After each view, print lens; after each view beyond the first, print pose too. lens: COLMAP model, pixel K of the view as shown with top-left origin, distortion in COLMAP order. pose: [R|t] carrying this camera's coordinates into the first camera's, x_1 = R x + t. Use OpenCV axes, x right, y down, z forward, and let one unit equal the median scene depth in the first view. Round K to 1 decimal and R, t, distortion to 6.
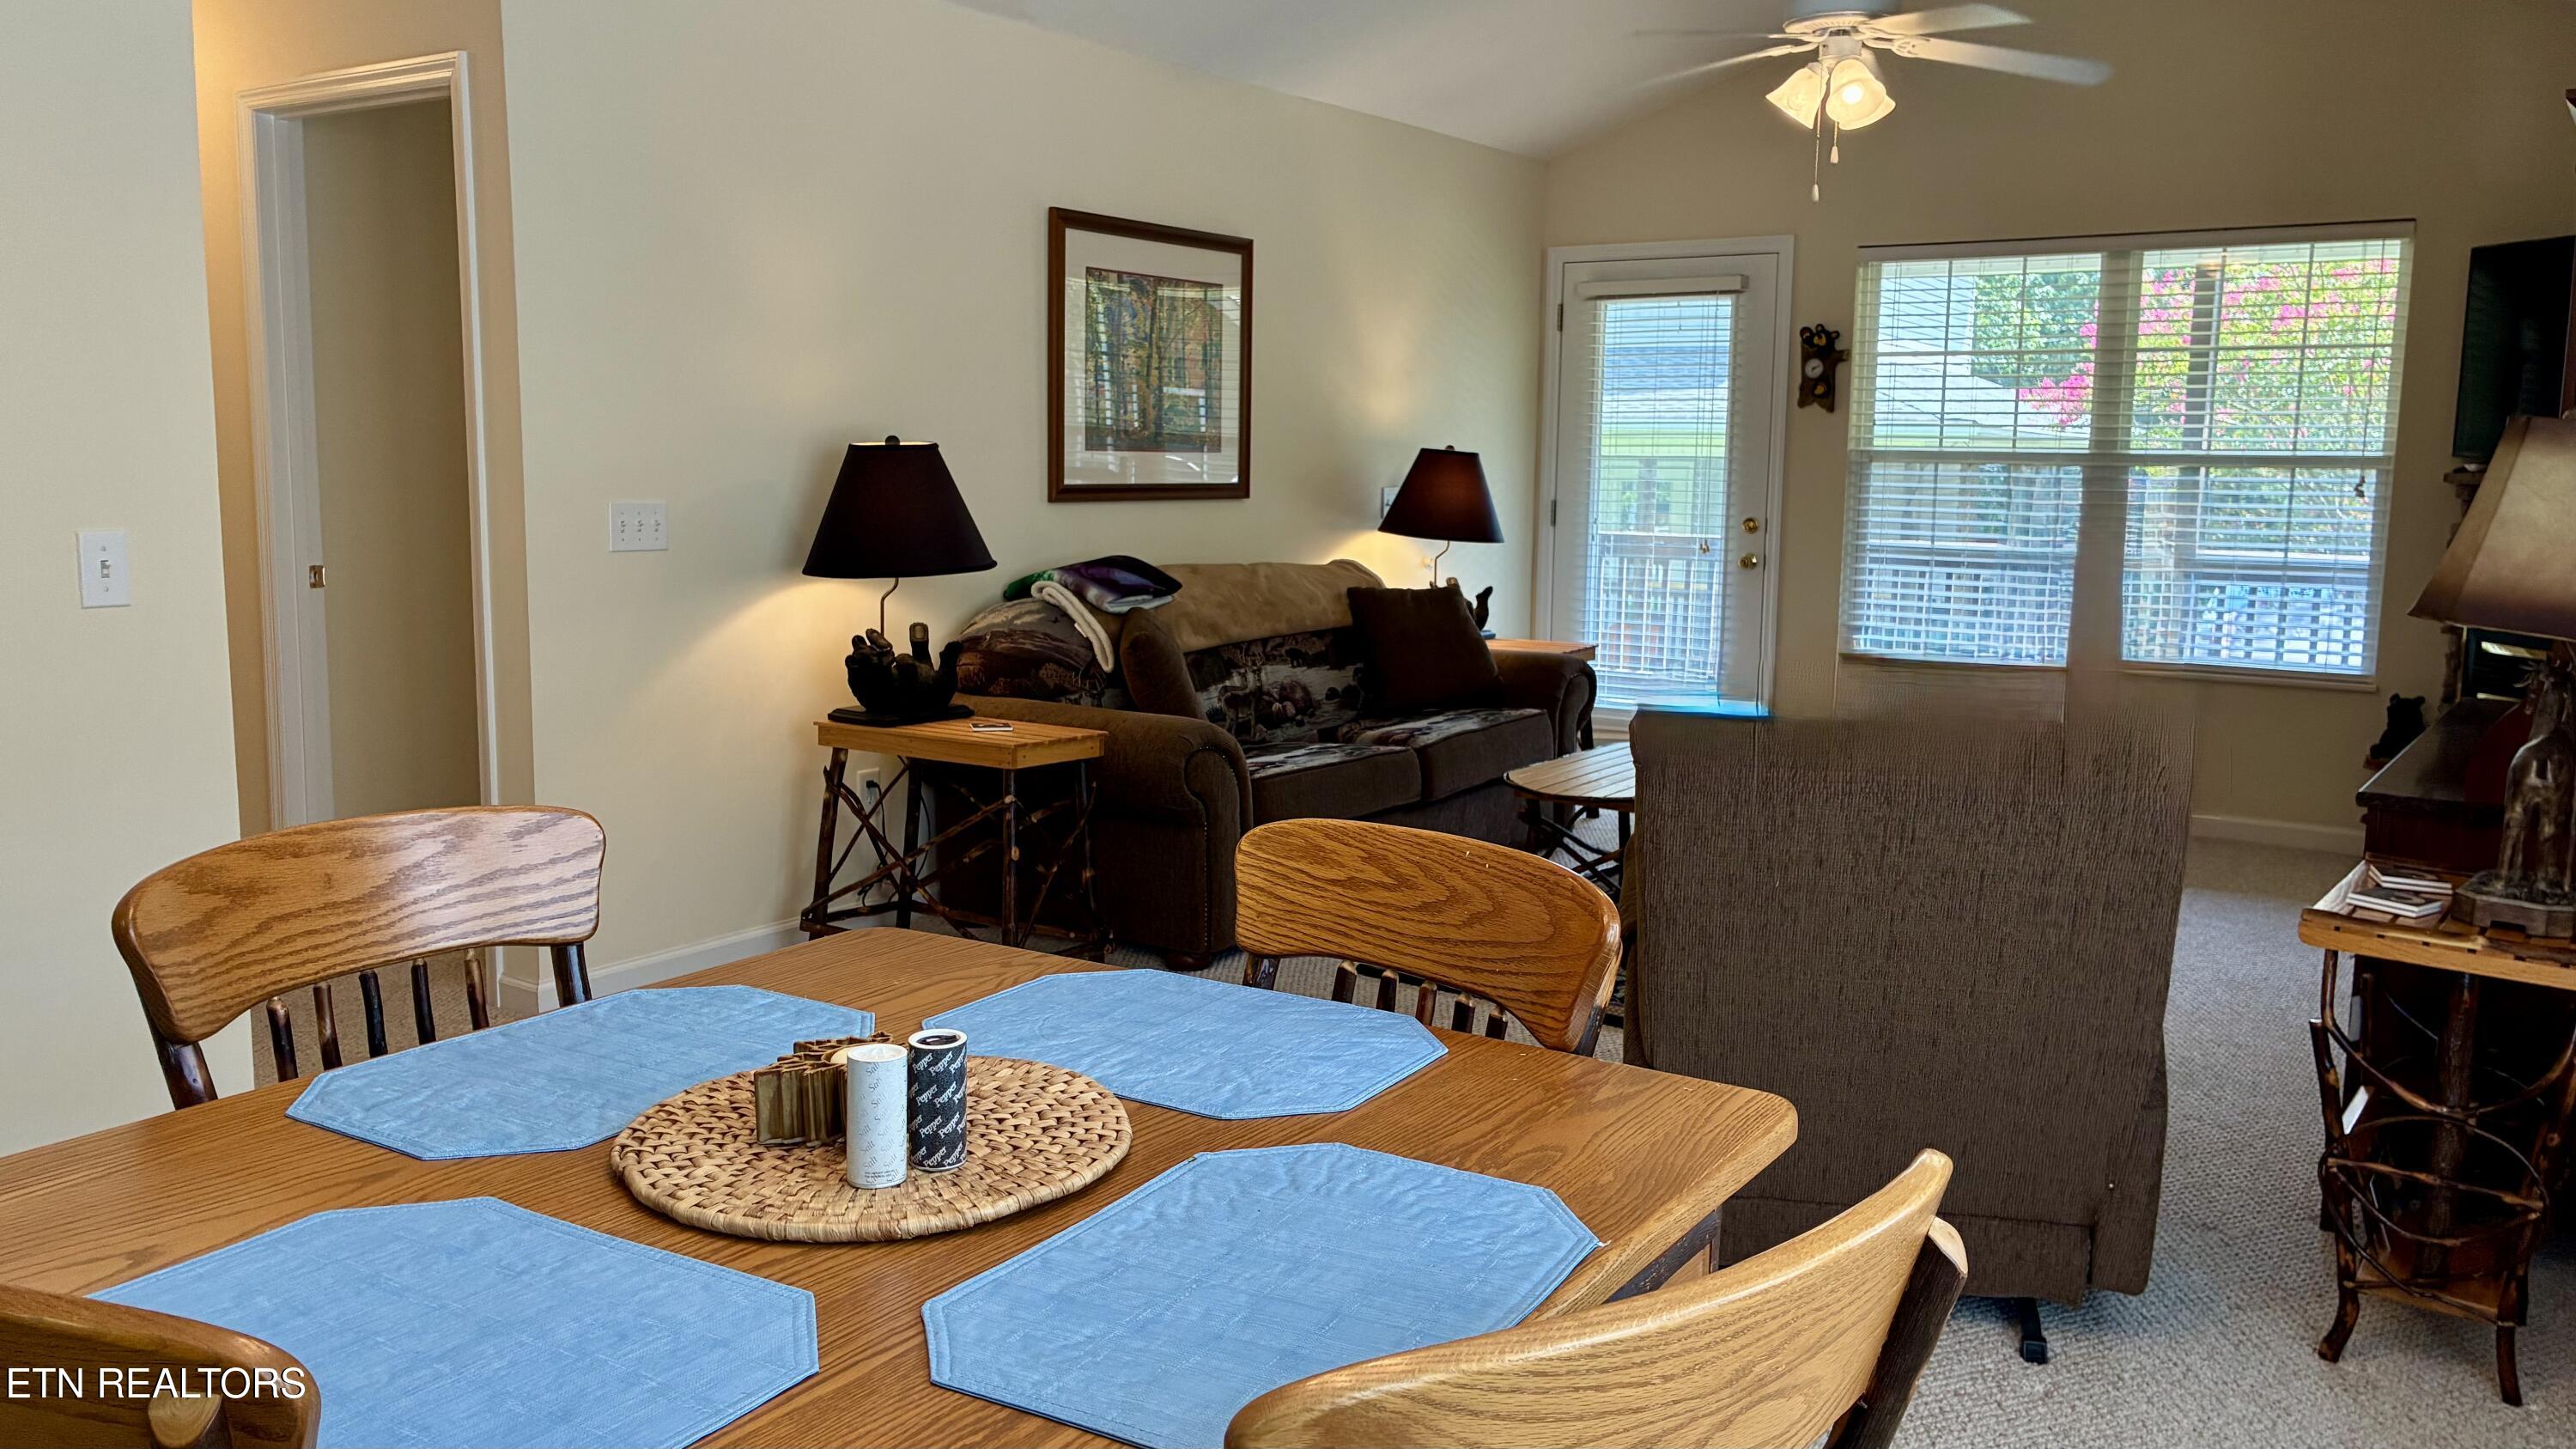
lens RADIAL K [[1953.9, 0, 1288.0], [0, 1953.9, 724.5], [0, 0, 1]] dist [0.000094, -0.004855]
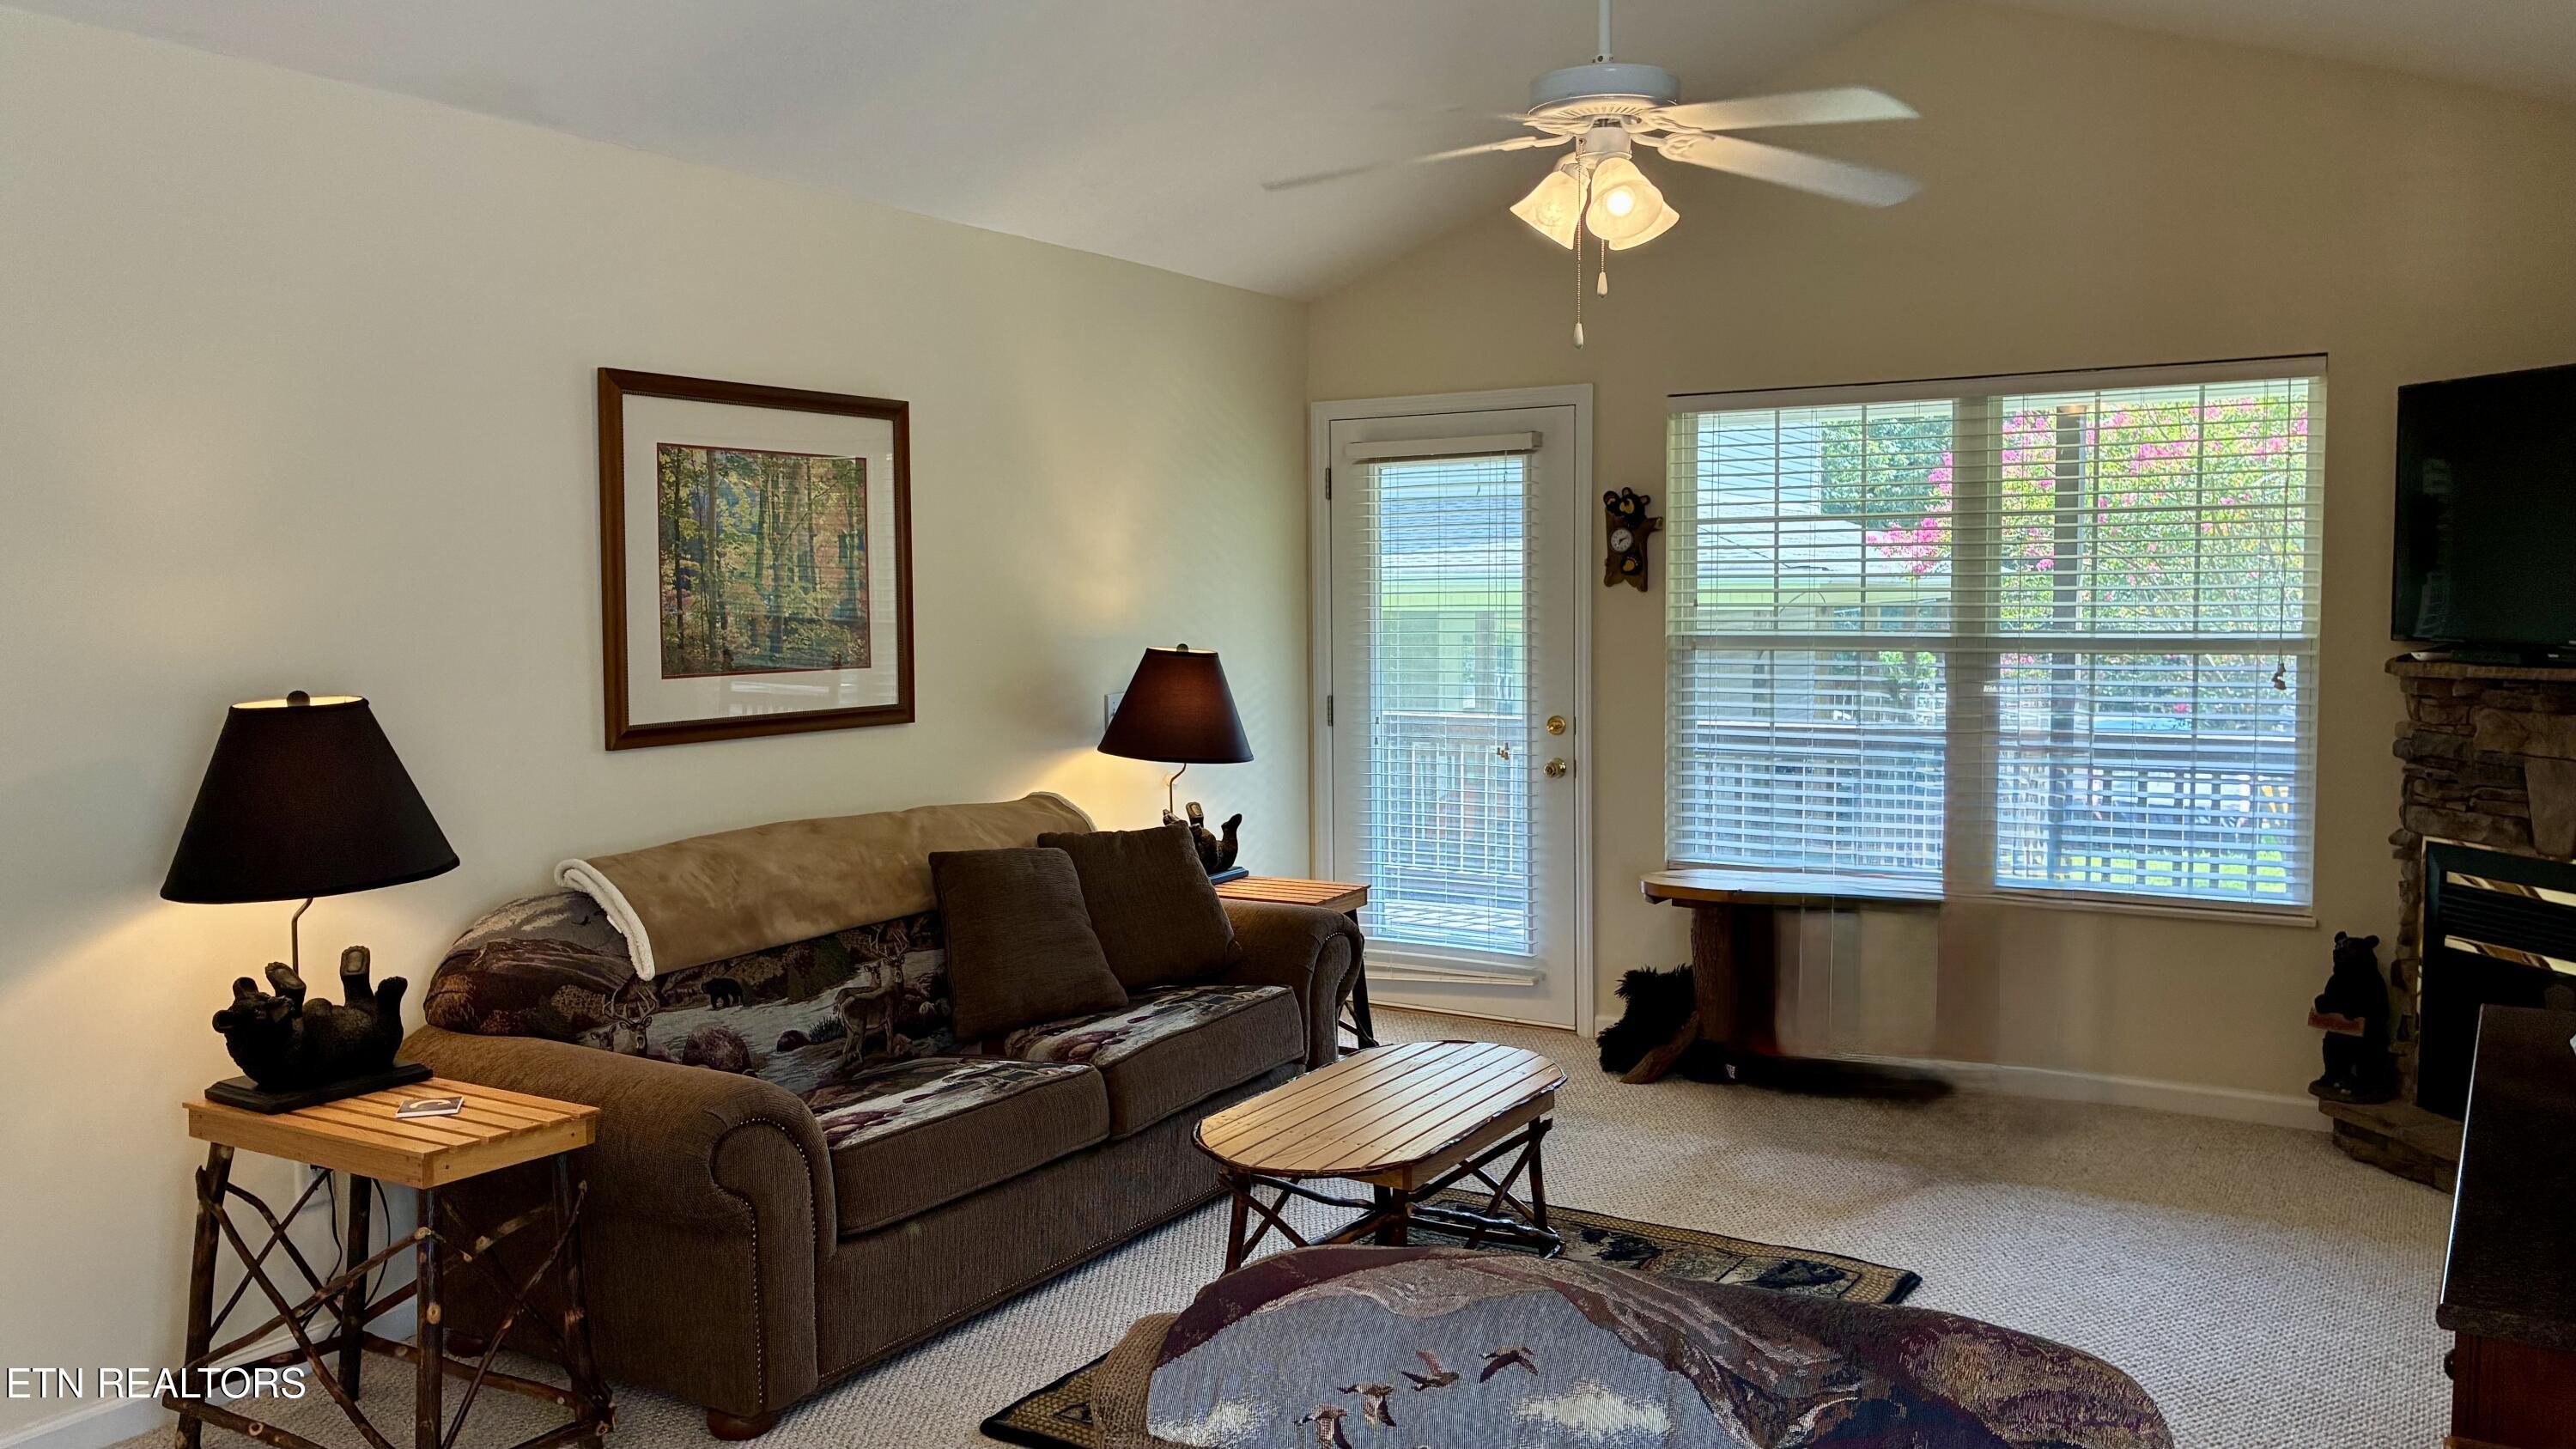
lens RADIAL K [[1960.7, 0, 1252.3], [0, 1960.7, 713.0], [0, 0, 1]] dist [-0.006262, -0.005470]
pose [[0.998551, -0.024176, 0.048073, 0.081040], [0.027823, 0.996666, -0.076704, -0.056794], [-0.046058, 0.077931, 0.995894, 0.208952]]
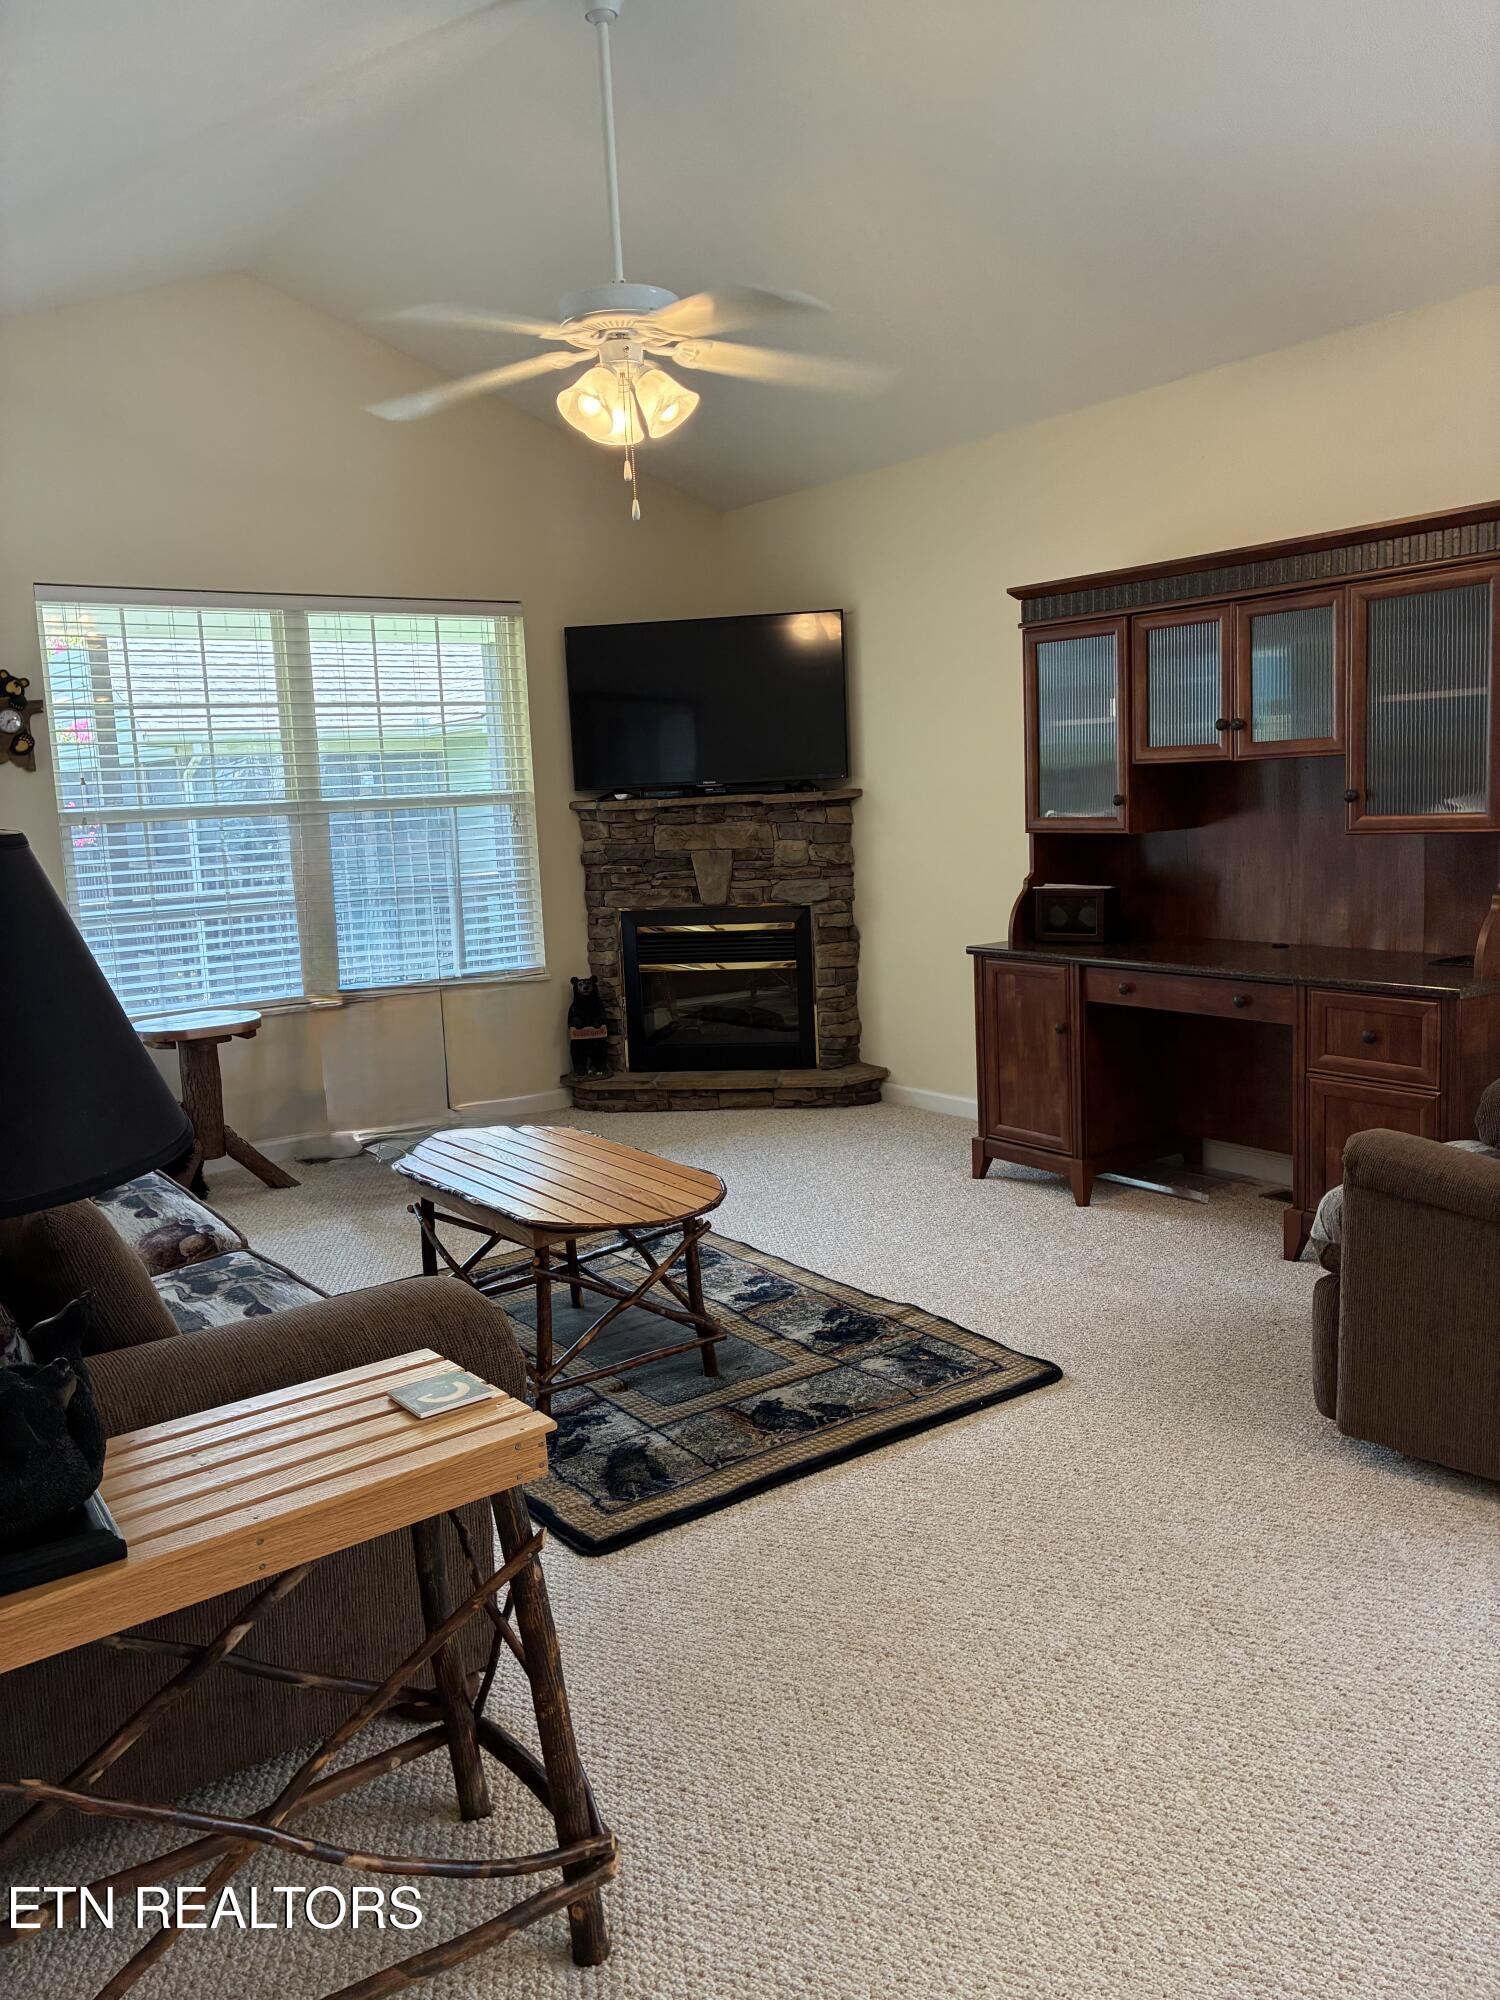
lens RADIAL K [[1525.9, 0, 750.0], [0, 1525.9, 1000.0], [0, 0, 1]] dist [0.000592, 0.001567]
pose [[0.310691, -0.157307, 0.937404, -0.322314], [0.181754, 0.977845, 0.103854, -0.084402], [-0.932972, 0.138110, 0.332399, 0.568824]]
